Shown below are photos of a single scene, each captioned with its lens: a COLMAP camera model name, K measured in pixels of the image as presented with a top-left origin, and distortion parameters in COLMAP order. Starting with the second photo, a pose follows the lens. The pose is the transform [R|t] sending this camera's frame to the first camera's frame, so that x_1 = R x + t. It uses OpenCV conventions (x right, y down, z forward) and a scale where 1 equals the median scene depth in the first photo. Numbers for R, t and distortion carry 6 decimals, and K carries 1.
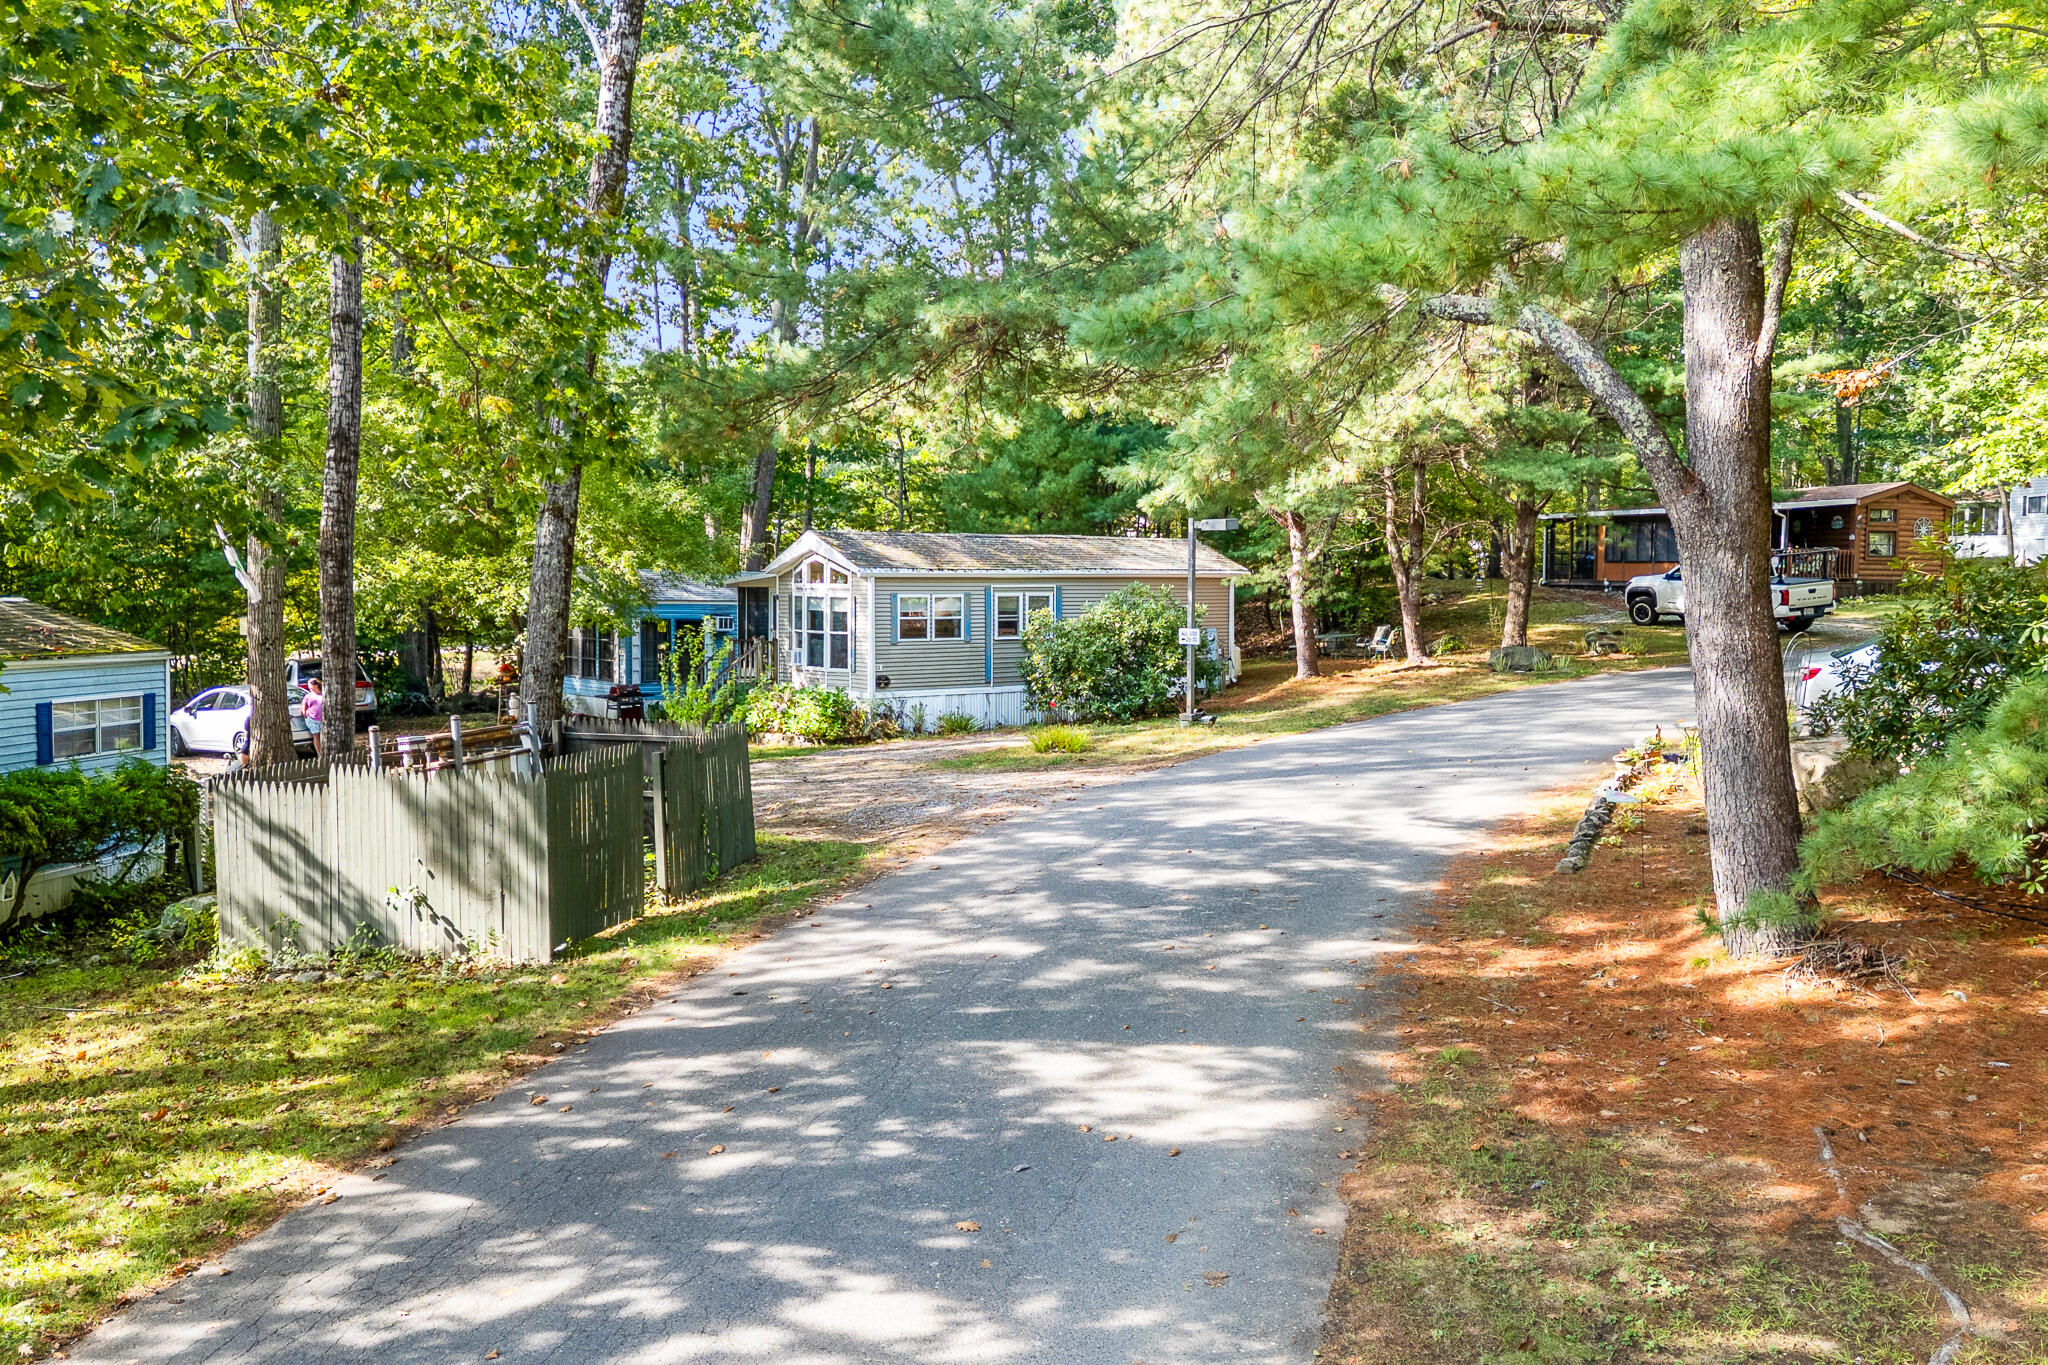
lens RADIAL K [[1710.8, 0, 1024.0], [0, 1710.8, 682.5], [0, 0, 1]] dist [0.047043, -0.000585]
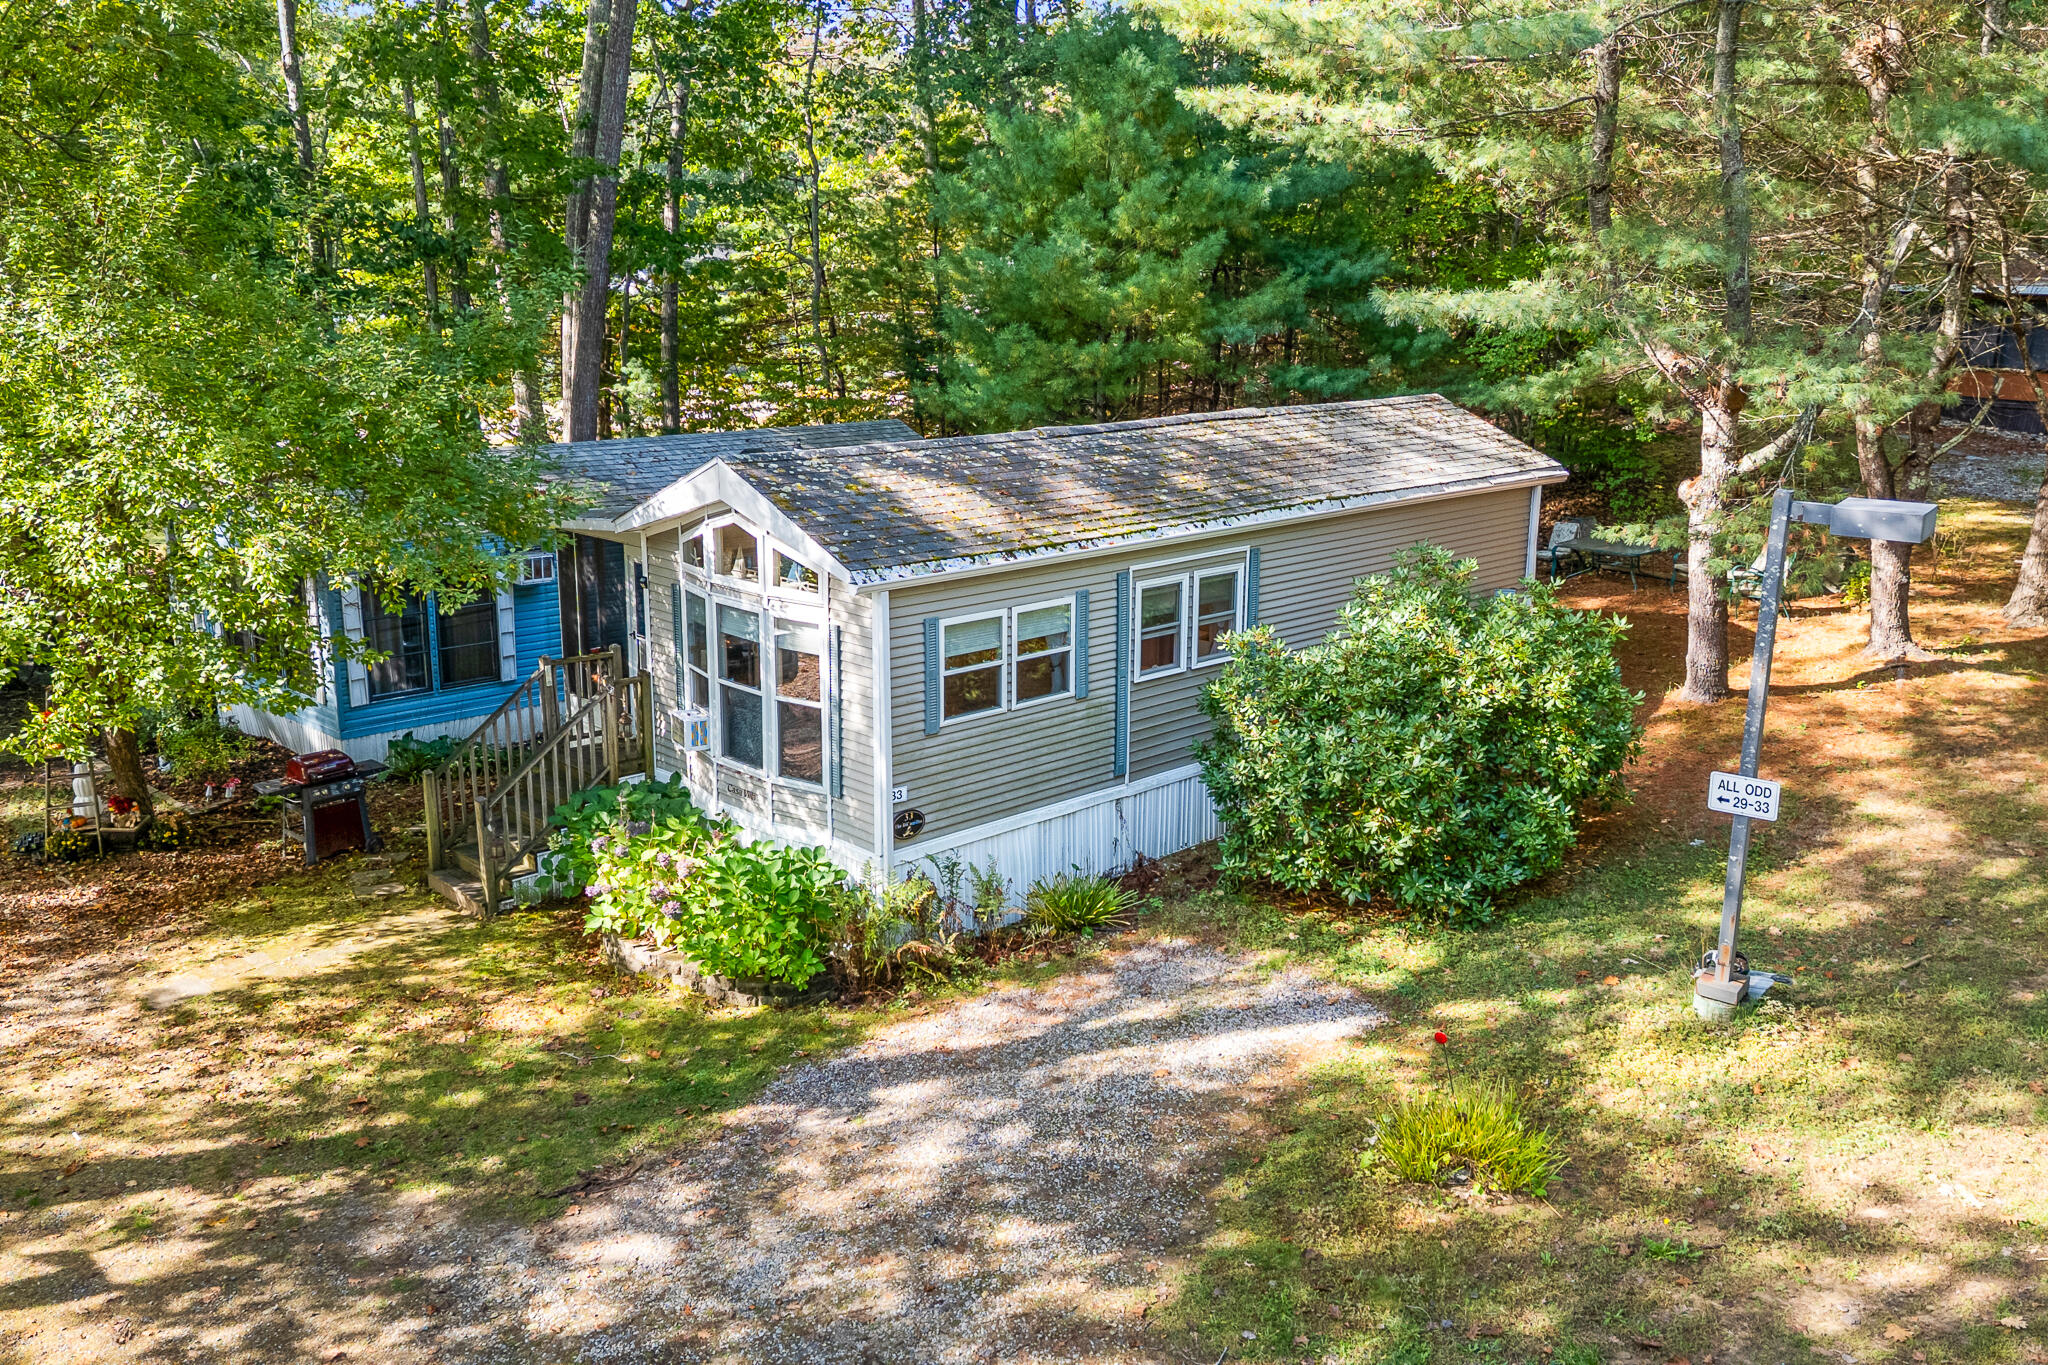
lens RADIAL K [[1690.4, 0, 1029.4], [0, 1690.4, 712.2], [0, 0, 1]] dist [0.090416, -0.000336]
pose [[0.996125, -0.020799, 0.085460, -0.085633], [0.004170, 0.981713, 0.190320, -0.105693], [-0.087855, -0.189226, 0.977995, 0.570590]]
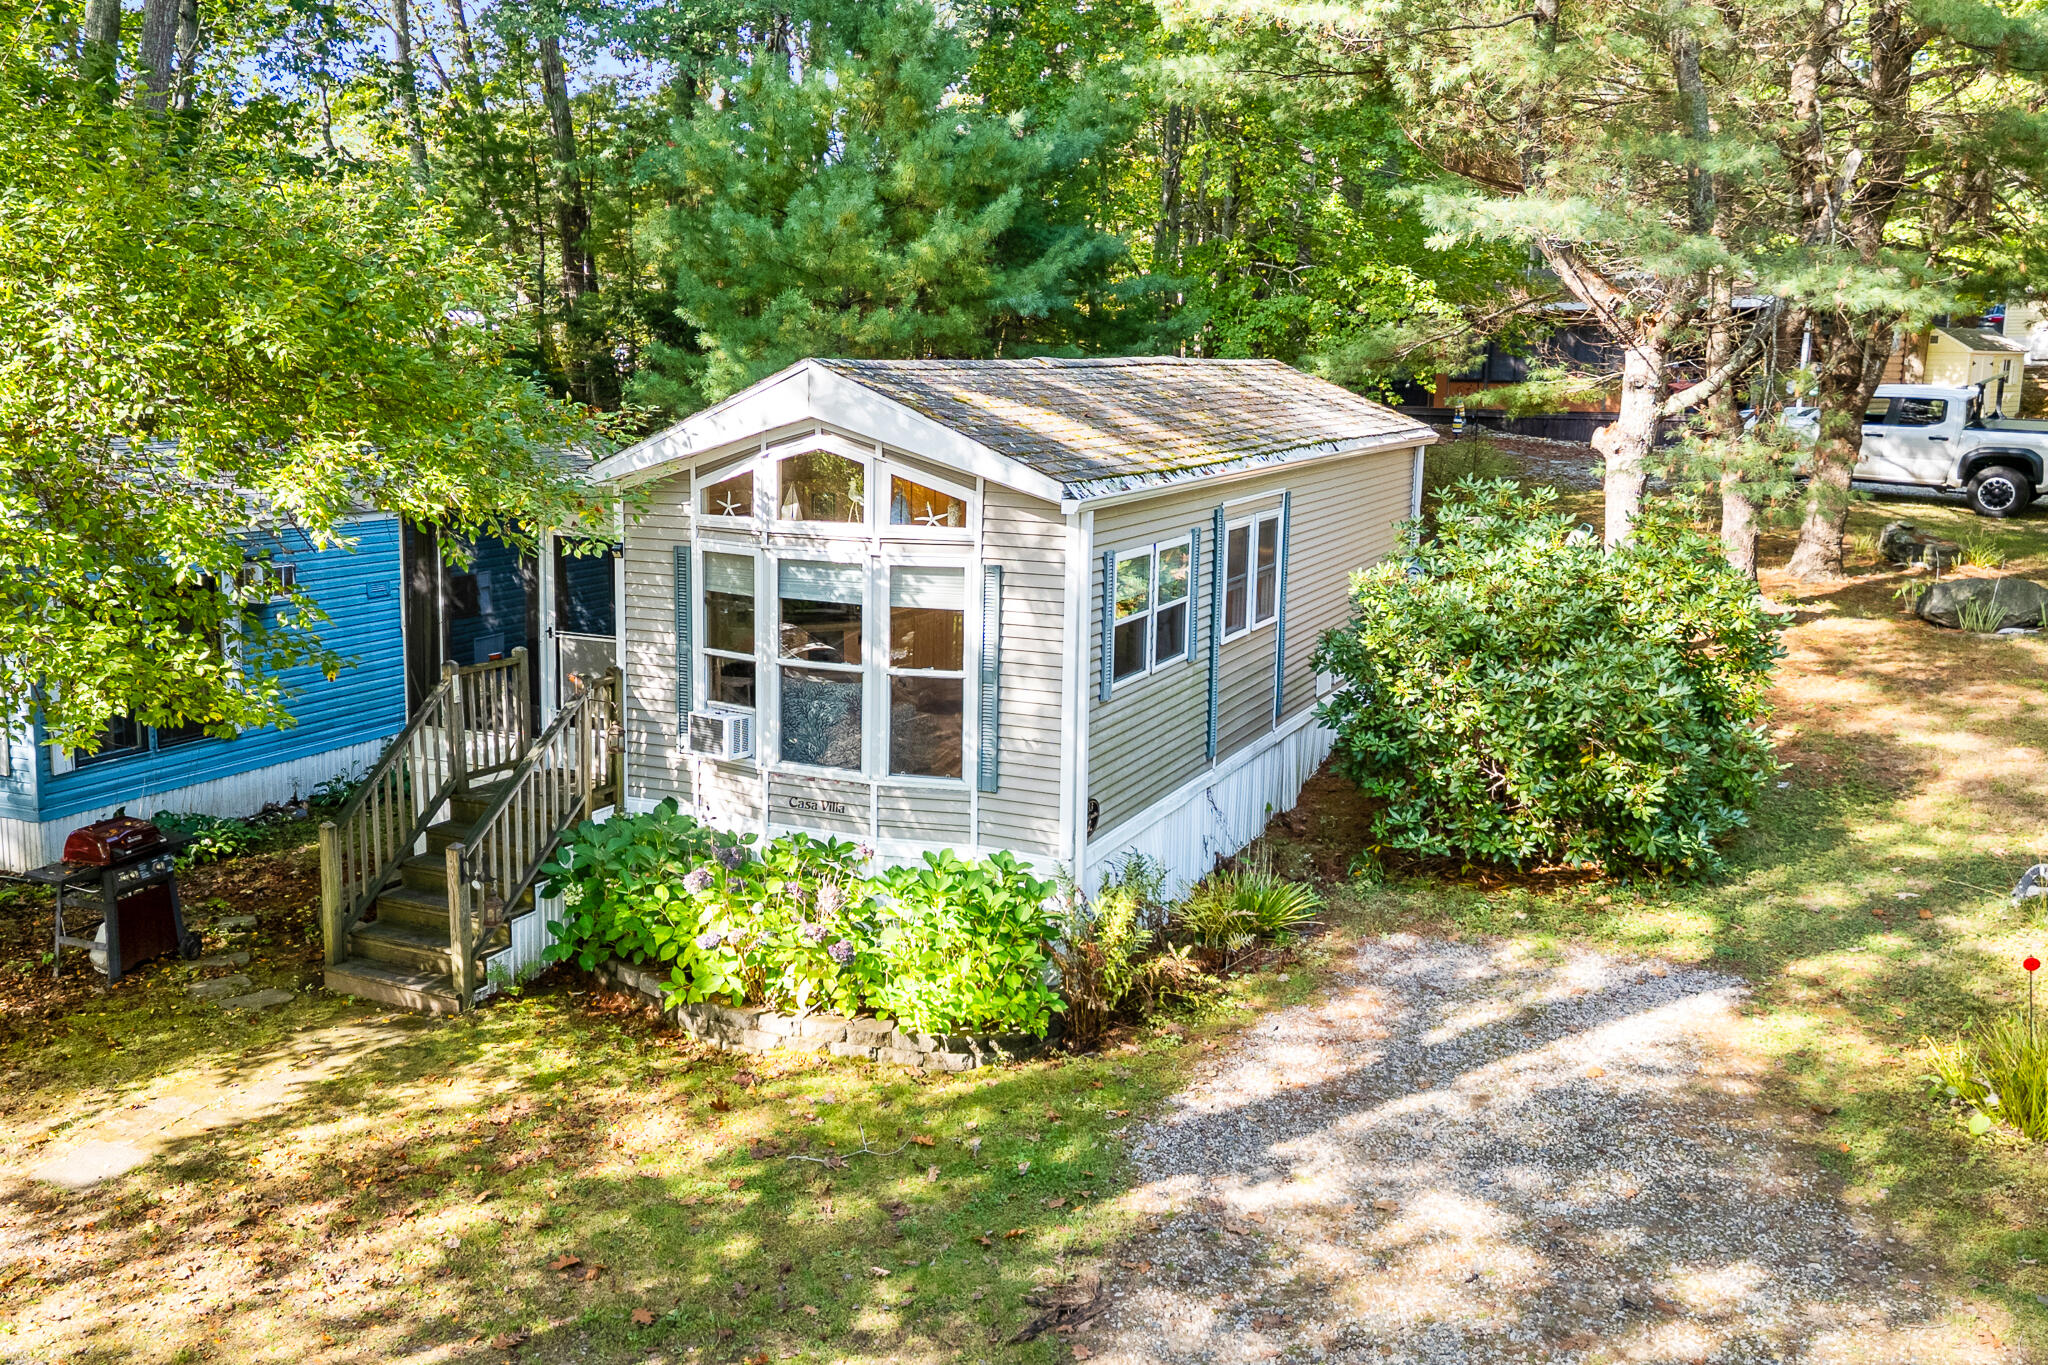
lens RADIAL K [[1779.0, 0, 868.9], [0, 1779.0, 645.0], [0, 0, 1]] dist [0.069968, -0.003316]
pose [[0.921157, -0.063695, 0.383944, -0.247088], [0.027726, 0.994750, 0.098504, -0.067625], [-0.388202, -0.080092, 0.918087, 0.679834]]
